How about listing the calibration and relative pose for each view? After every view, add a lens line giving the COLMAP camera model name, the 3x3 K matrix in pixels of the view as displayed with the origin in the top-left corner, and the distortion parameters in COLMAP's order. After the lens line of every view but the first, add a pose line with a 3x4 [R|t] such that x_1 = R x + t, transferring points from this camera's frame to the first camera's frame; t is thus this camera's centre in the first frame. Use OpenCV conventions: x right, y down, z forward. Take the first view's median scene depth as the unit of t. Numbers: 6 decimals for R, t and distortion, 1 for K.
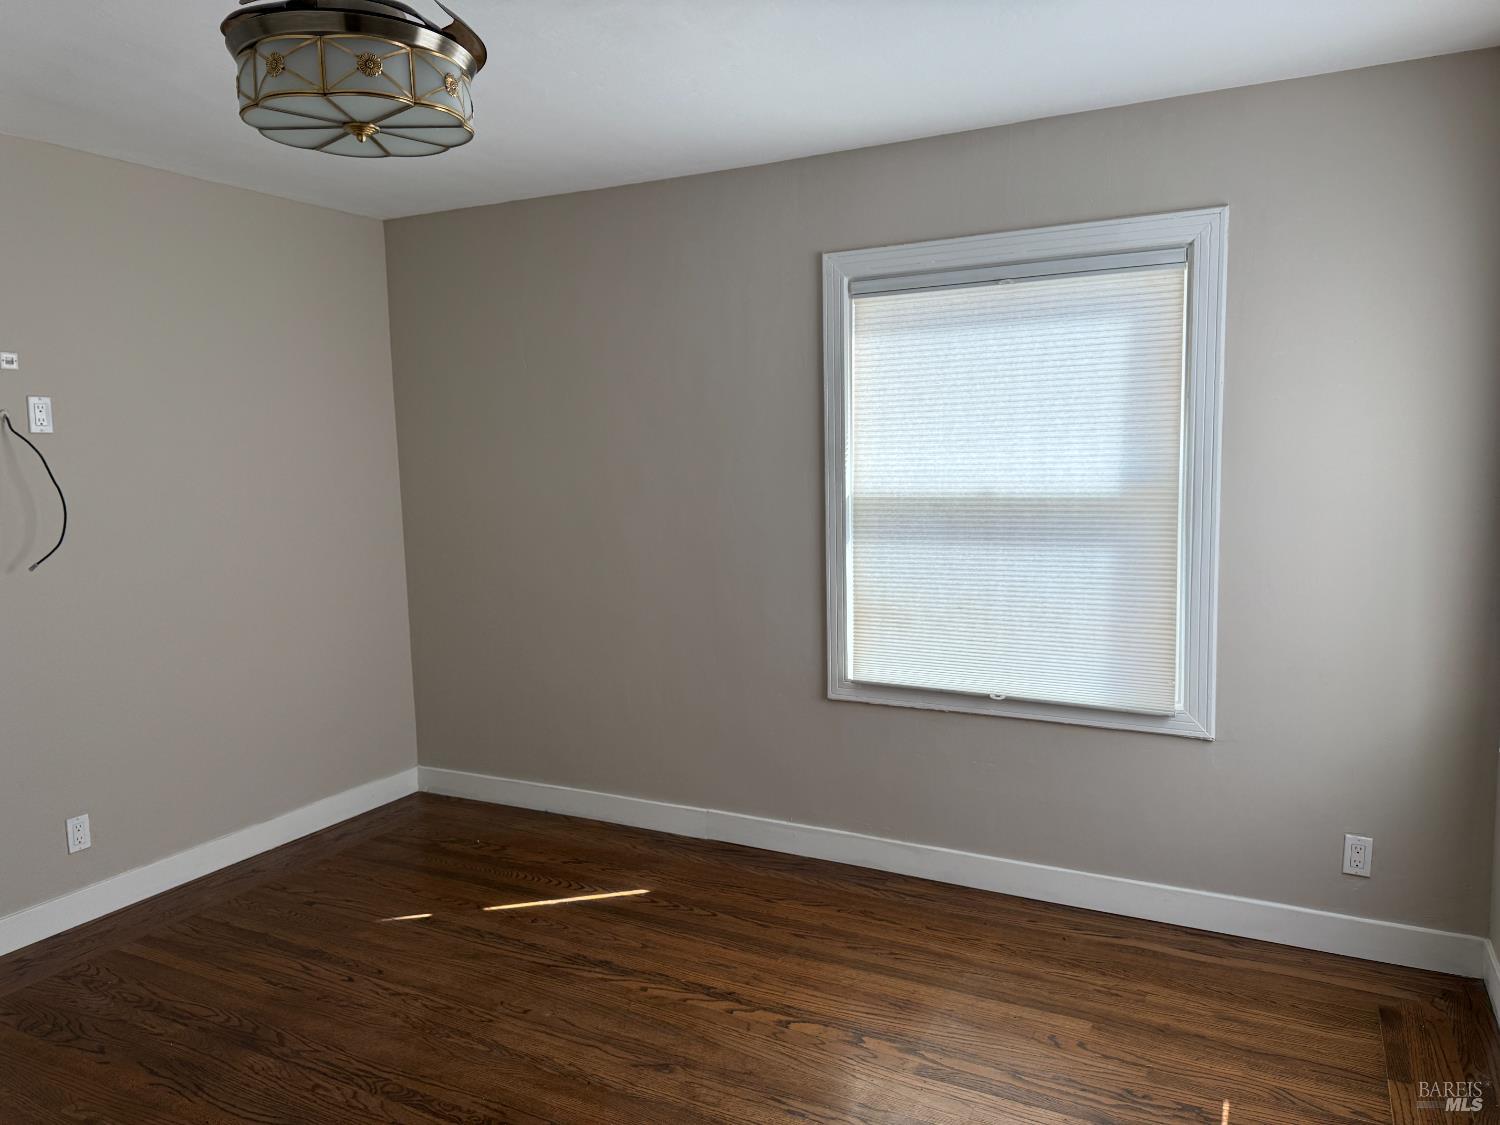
lens RADIAL K [[1052.5, 0, 755.2], [0, 1052.5, 562.1], [0, 0, 1]] dist [0.056378, -0.078345]
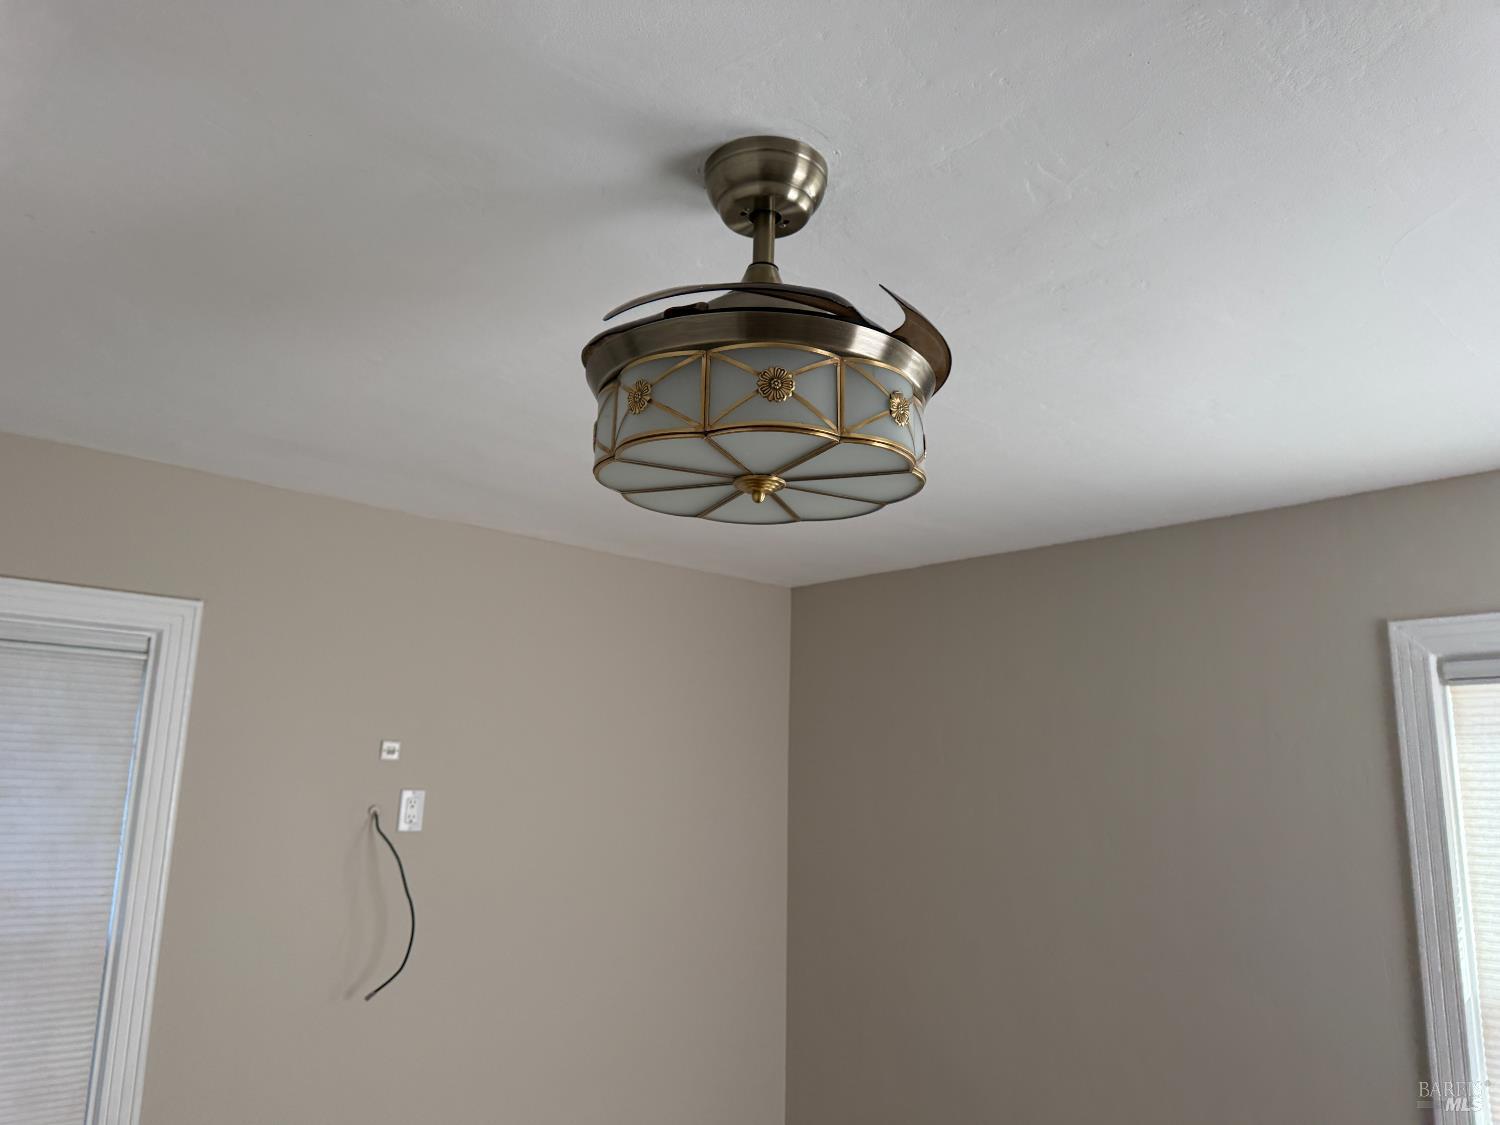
lens RADIAL K [[1052.5, 0, 751.8], [0, 1052.5, 569.3], [0, 0, 1]] dist [0.056378, -0.078345]
pose [[0.934348, -0.031265, -0.354988, -0.146174], [-0.079838, 0.952458, -0.294024, -0.166093], [0.347304, 0.303062, 0.887431, 0.438913]]
